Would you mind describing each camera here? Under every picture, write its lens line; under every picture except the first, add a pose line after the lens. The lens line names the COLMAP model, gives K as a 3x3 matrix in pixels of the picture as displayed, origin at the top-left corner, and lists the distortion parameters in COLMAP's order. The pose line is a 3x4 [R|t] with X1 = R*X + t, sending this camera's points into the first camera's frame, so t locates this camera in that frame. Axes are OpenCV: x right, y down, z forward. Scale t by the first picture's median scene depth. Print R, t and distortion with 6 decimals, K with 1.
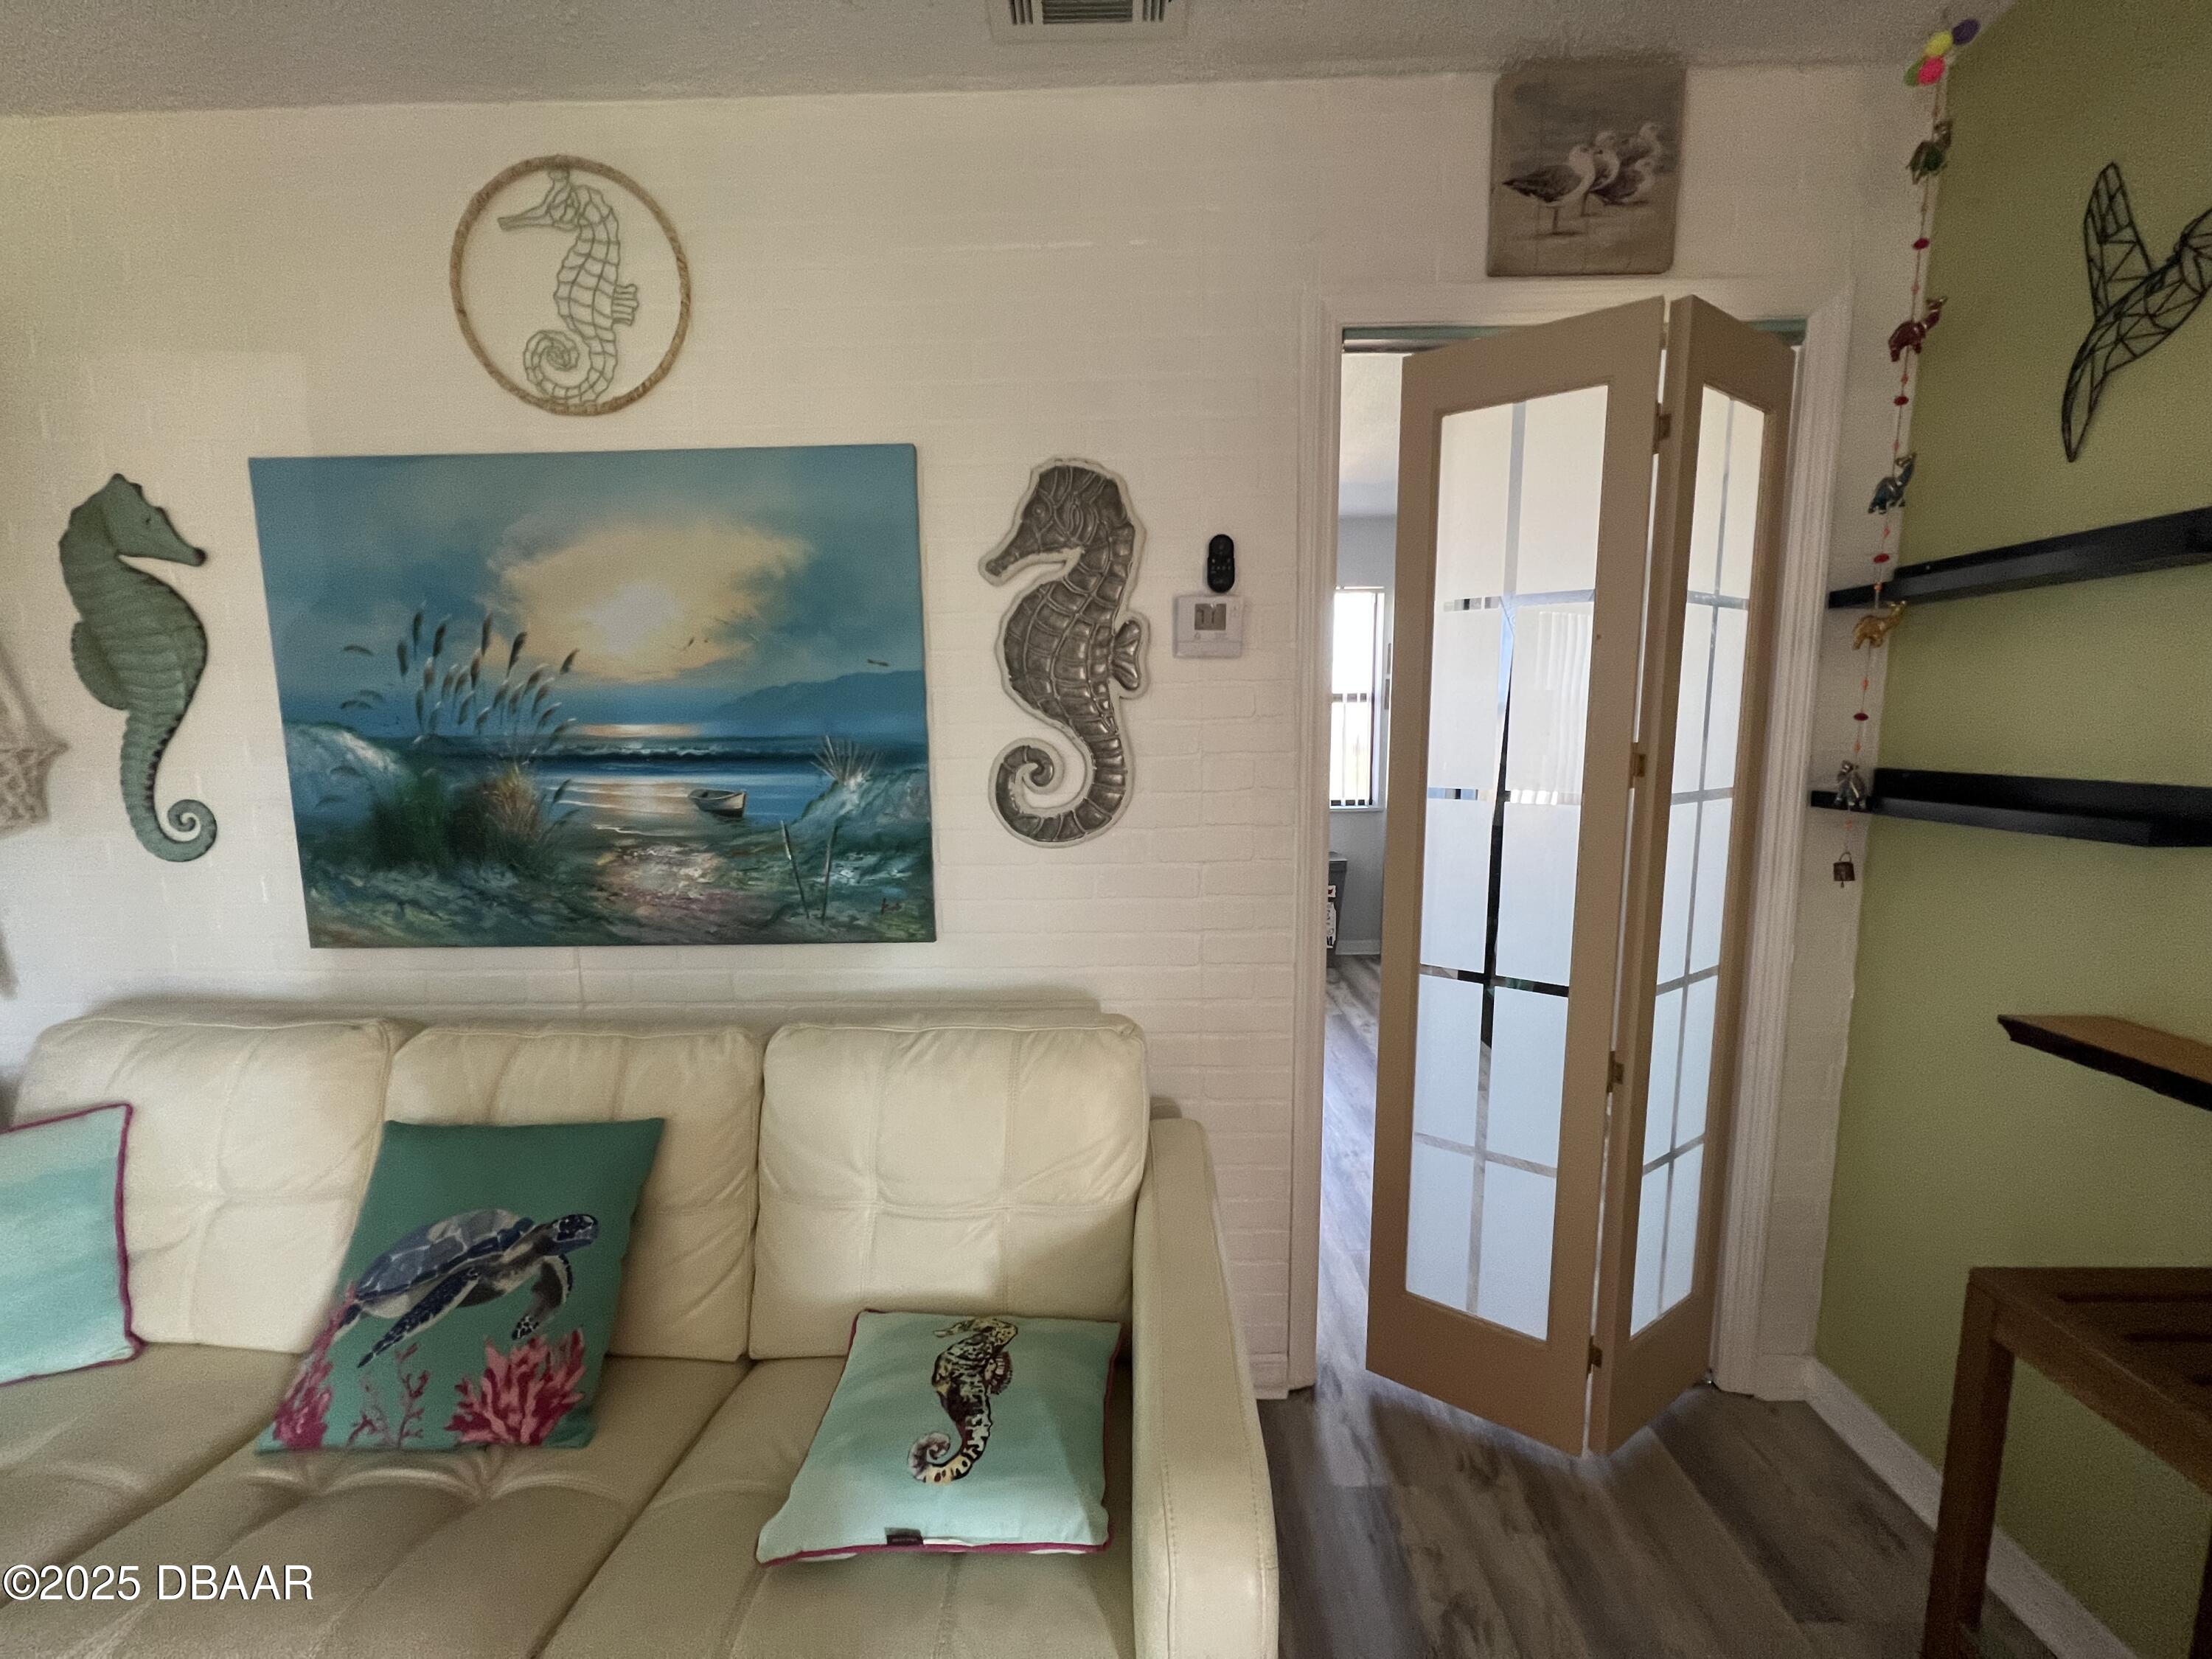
lens RADIAL K [[885.6, 0, 1104.9], [0, 885.6, 834.6], [0, 0, 1]] dist [-0.001578, 0.000614]
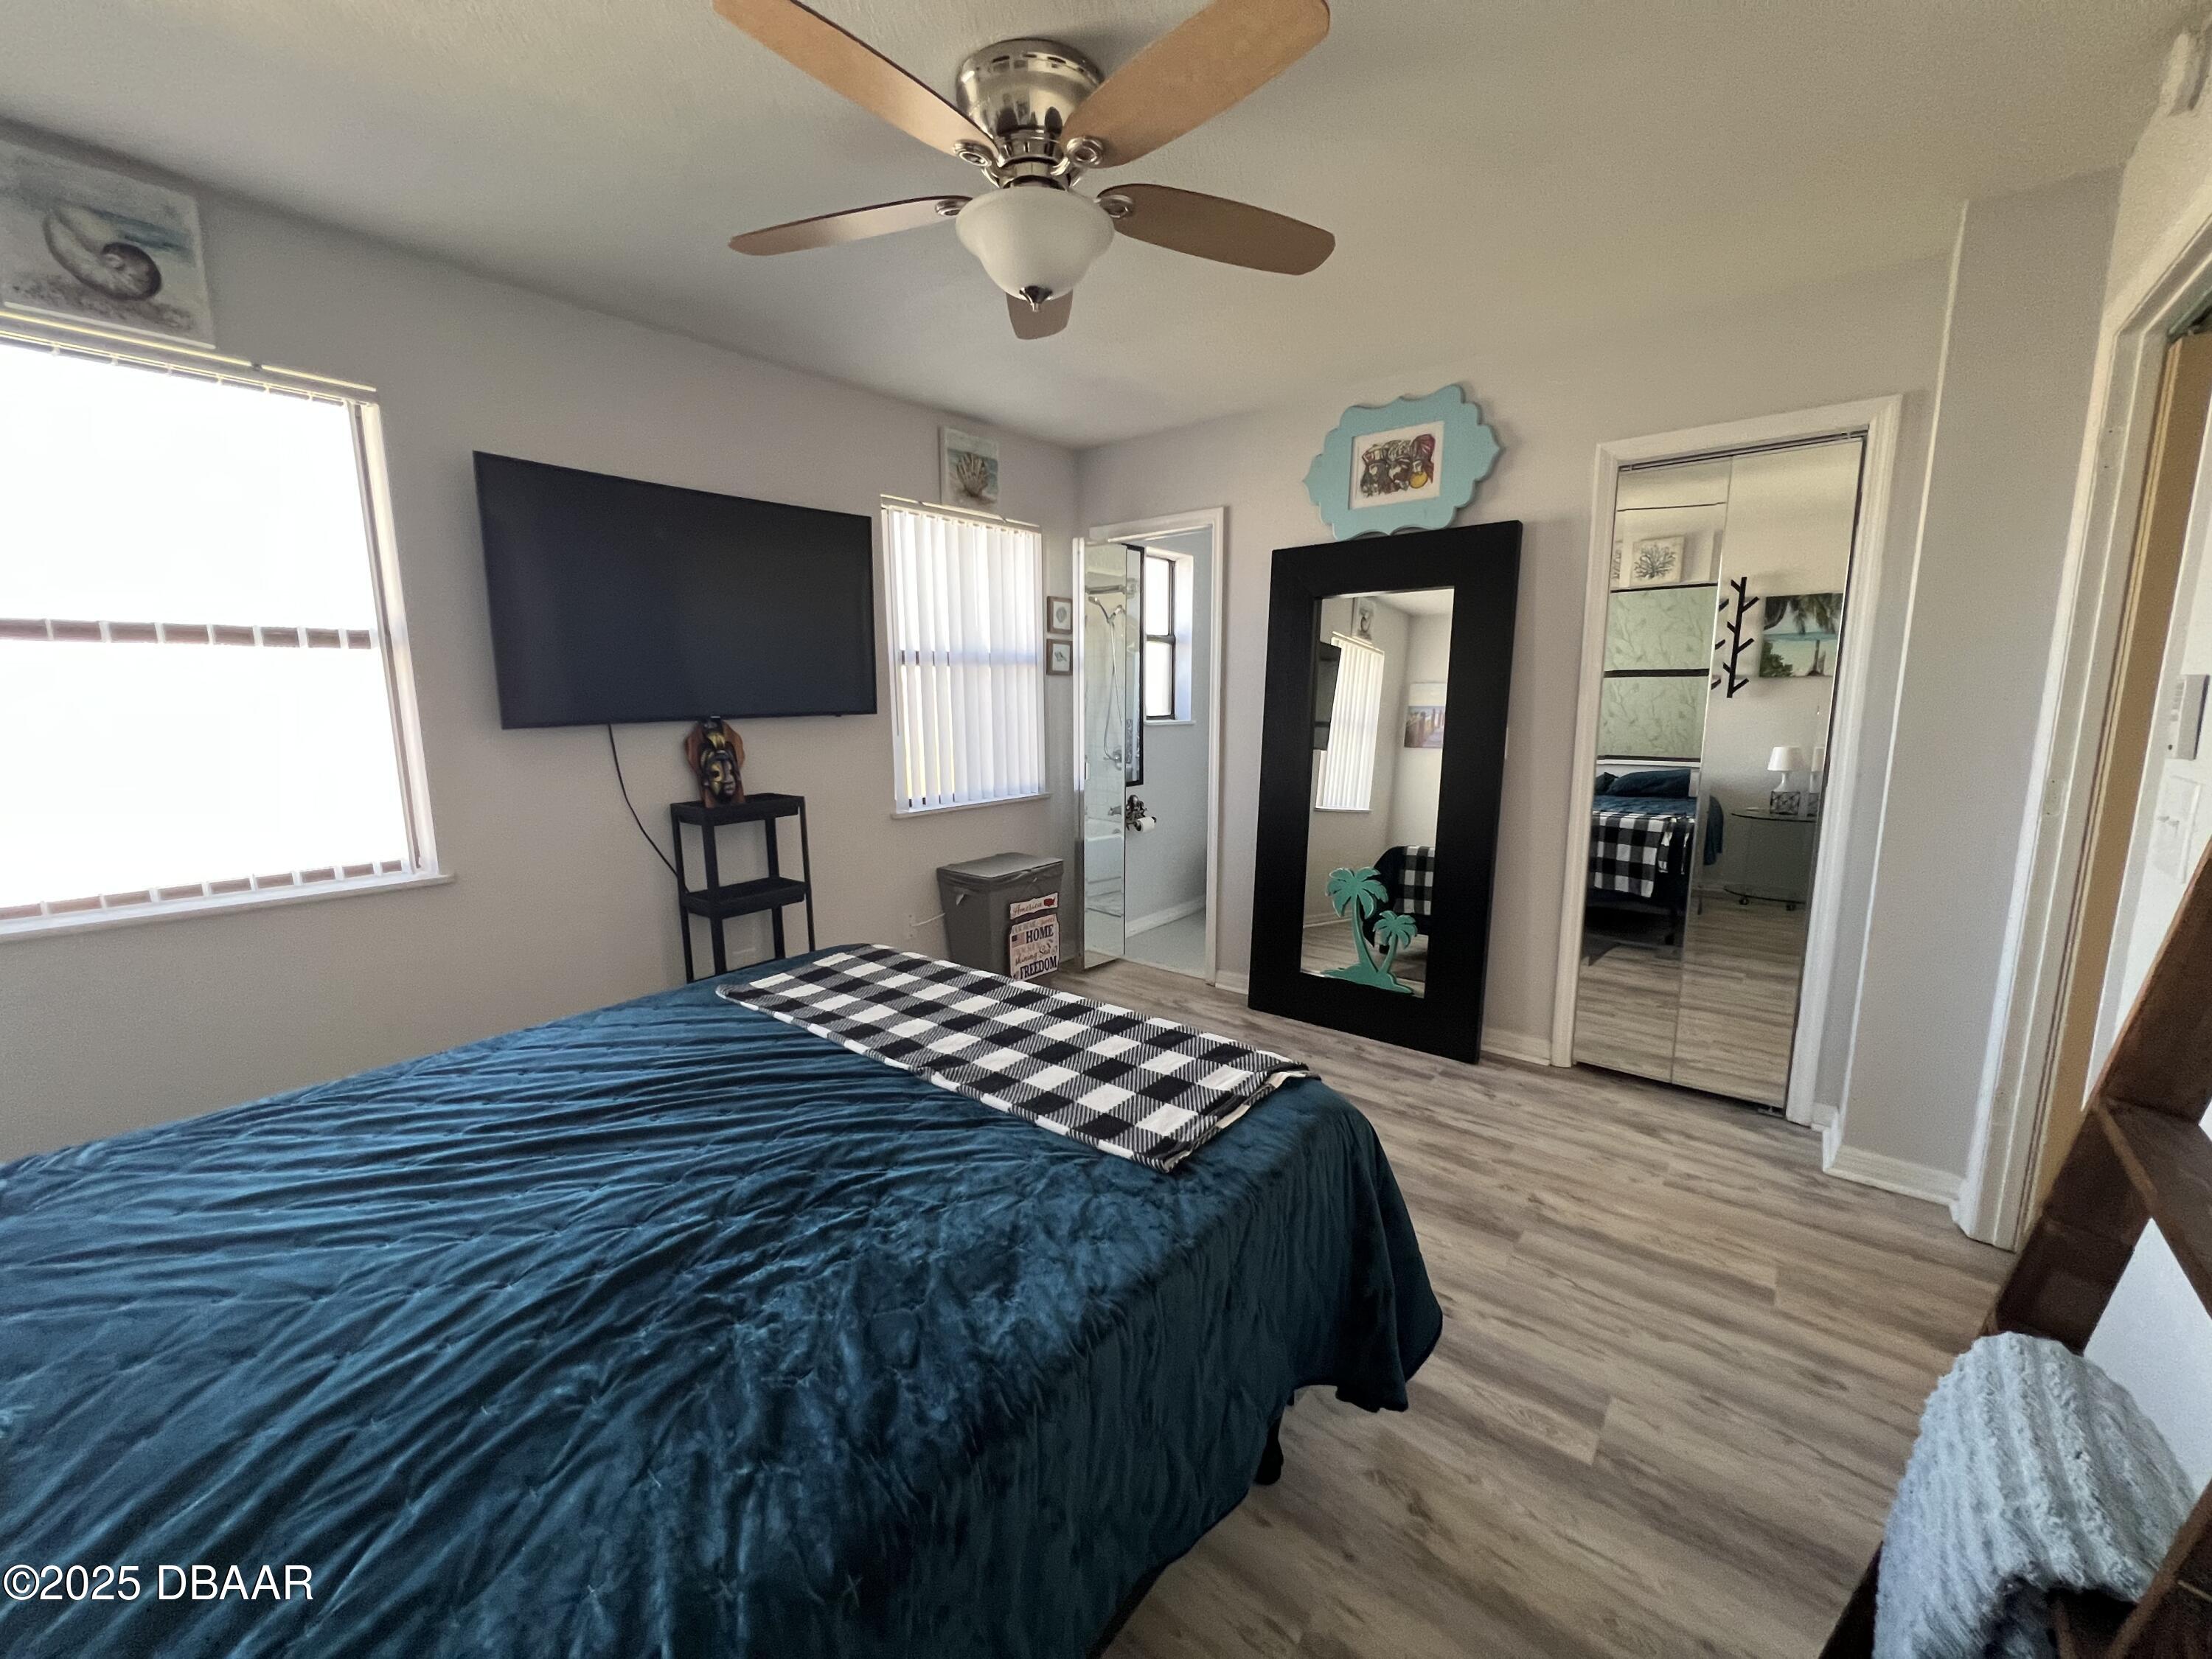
lens RADIAL K [[886.3, 0, 1098.9], [0, 886.3, 834.5], [0, 0, 1]] dist [-0.004039, 0.000969]
pose [[0.615366, -0.117546, 0.779428, -0.989541], [0.100197, 0.992462, 0.070568, -0.139181], [-0.781847, 0.034672, 0.622505, 1.344265]]
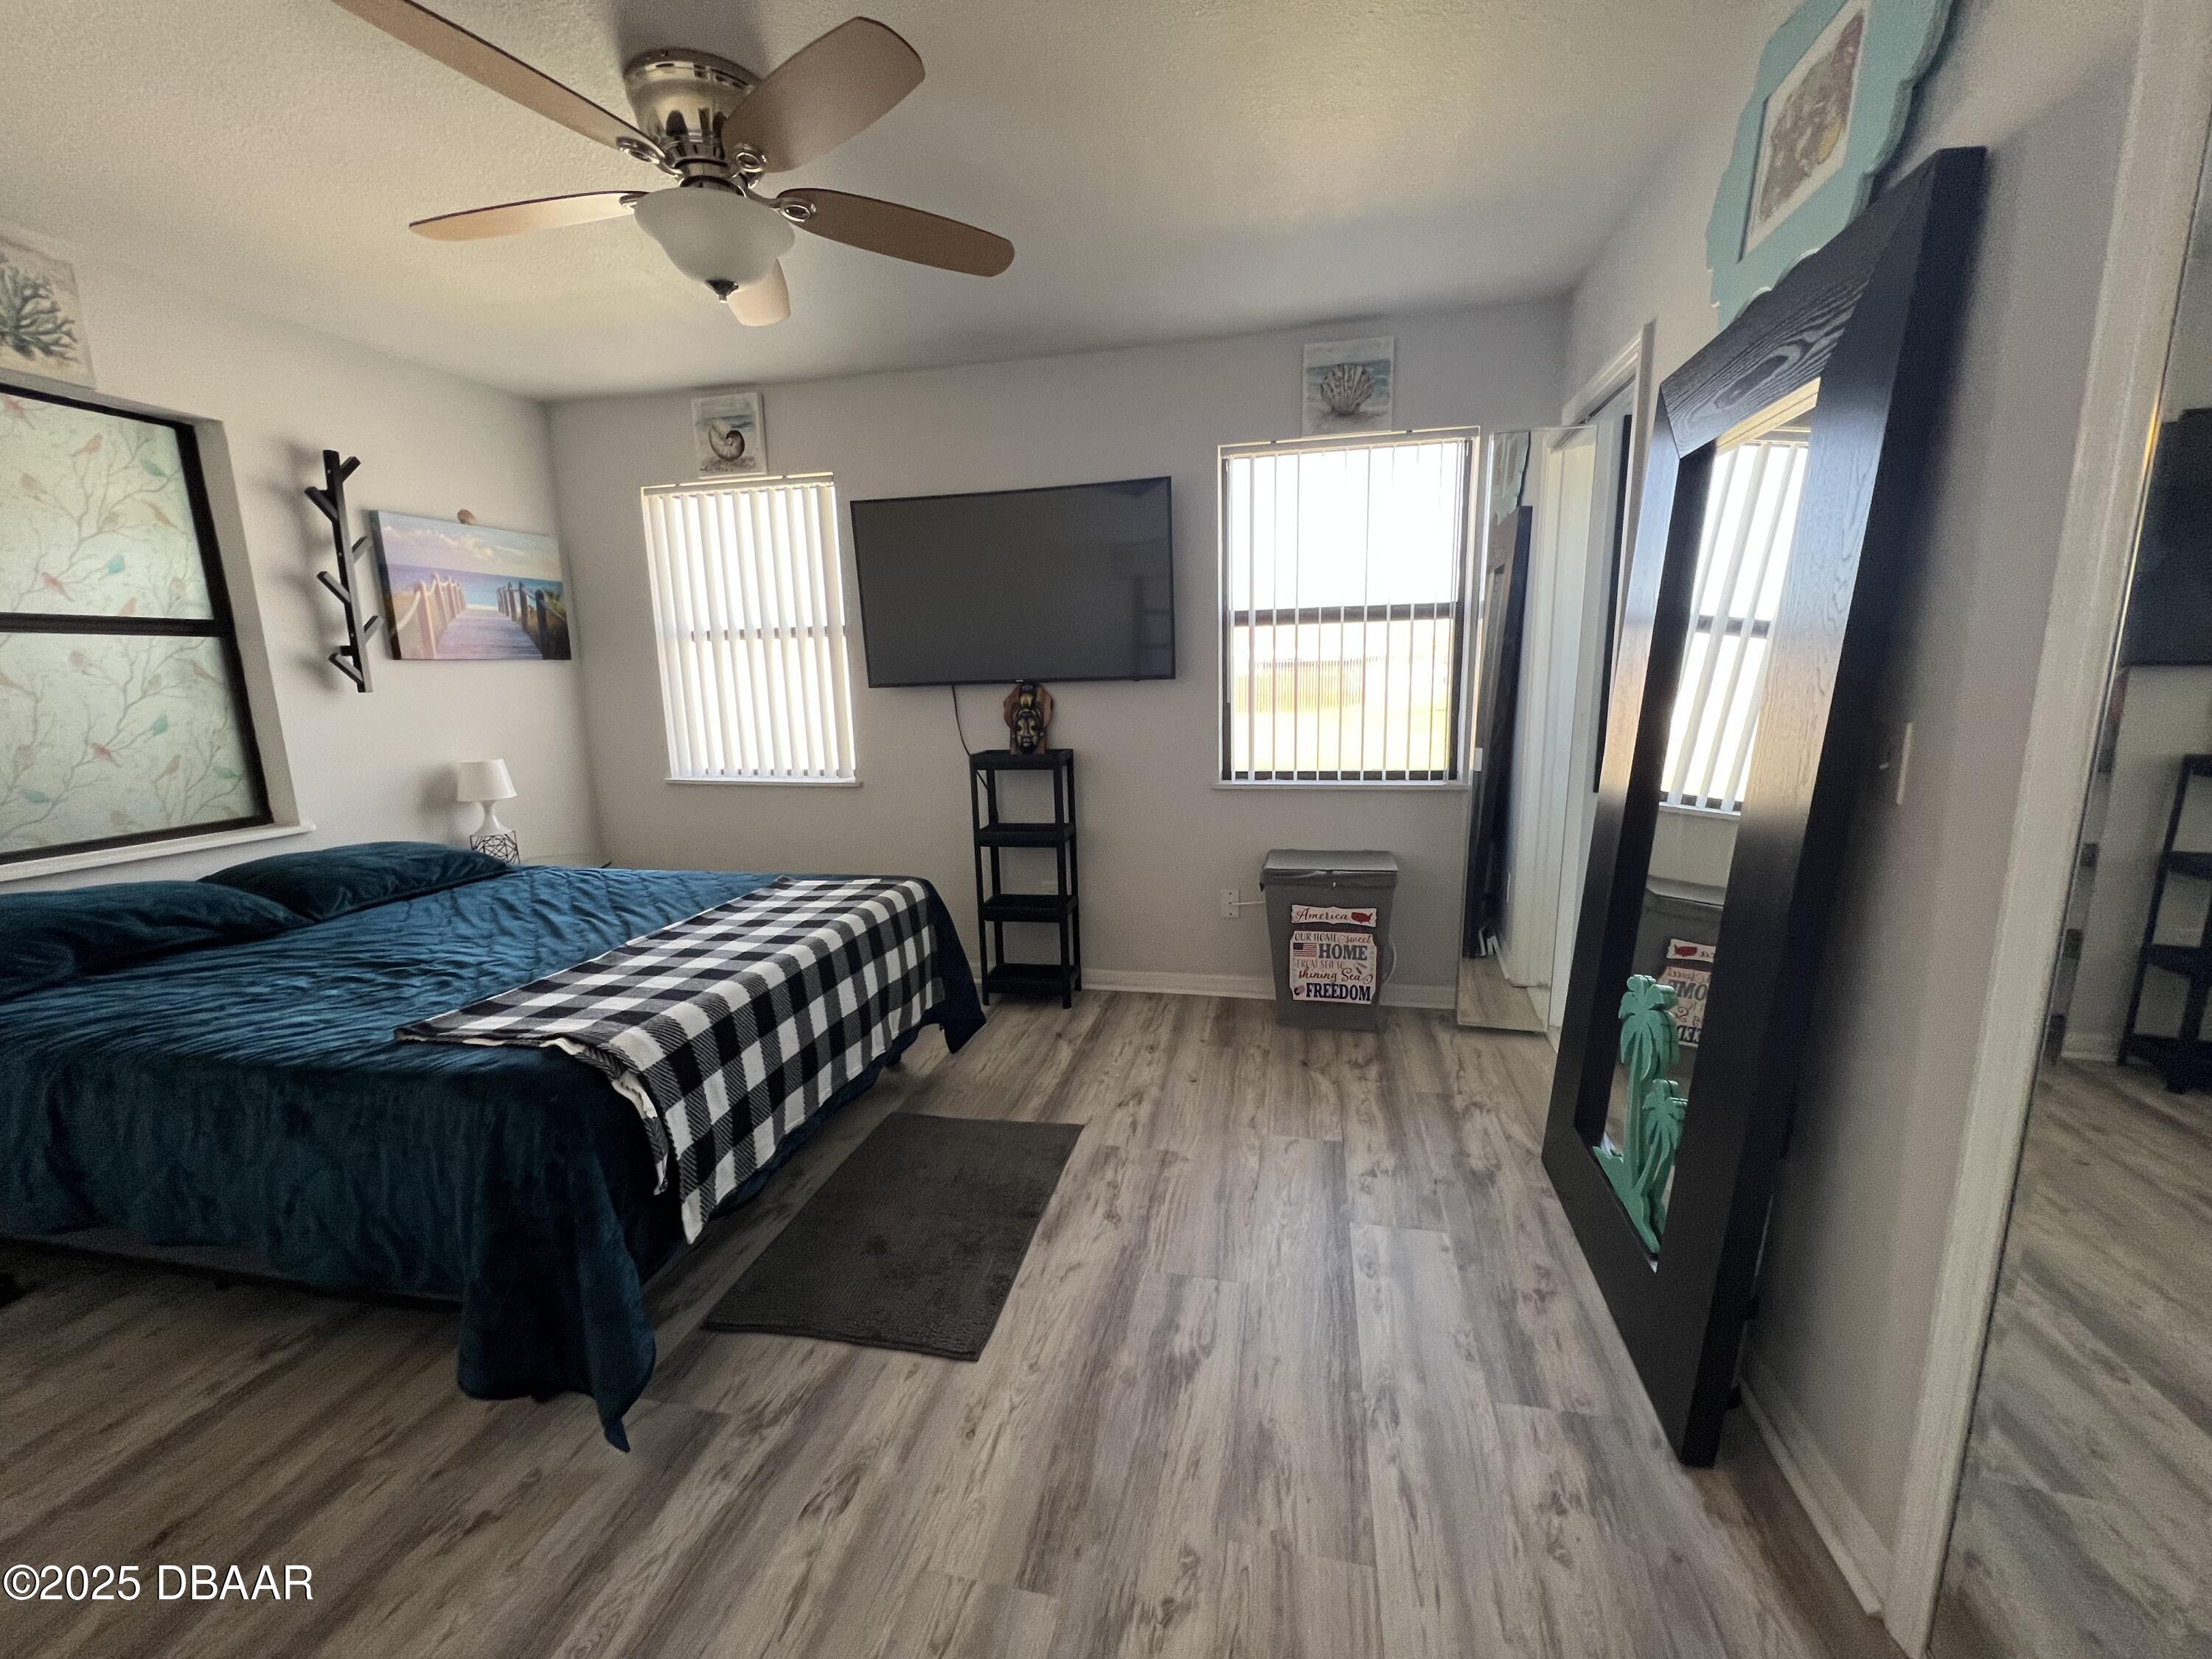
lens RADIAL K [[886.3, 0, 1107.9], [0, 886.3, 833.4], [0, 0, 1]] dist [-0.004039, 0.000969]
pose [[0.981138, 0.024831, -0.191709, 0.557258], [-0.014143, 0.998278, 0.056922, -0.085134], [0.192792, -0.053137, 0.979800, 0.991228]]
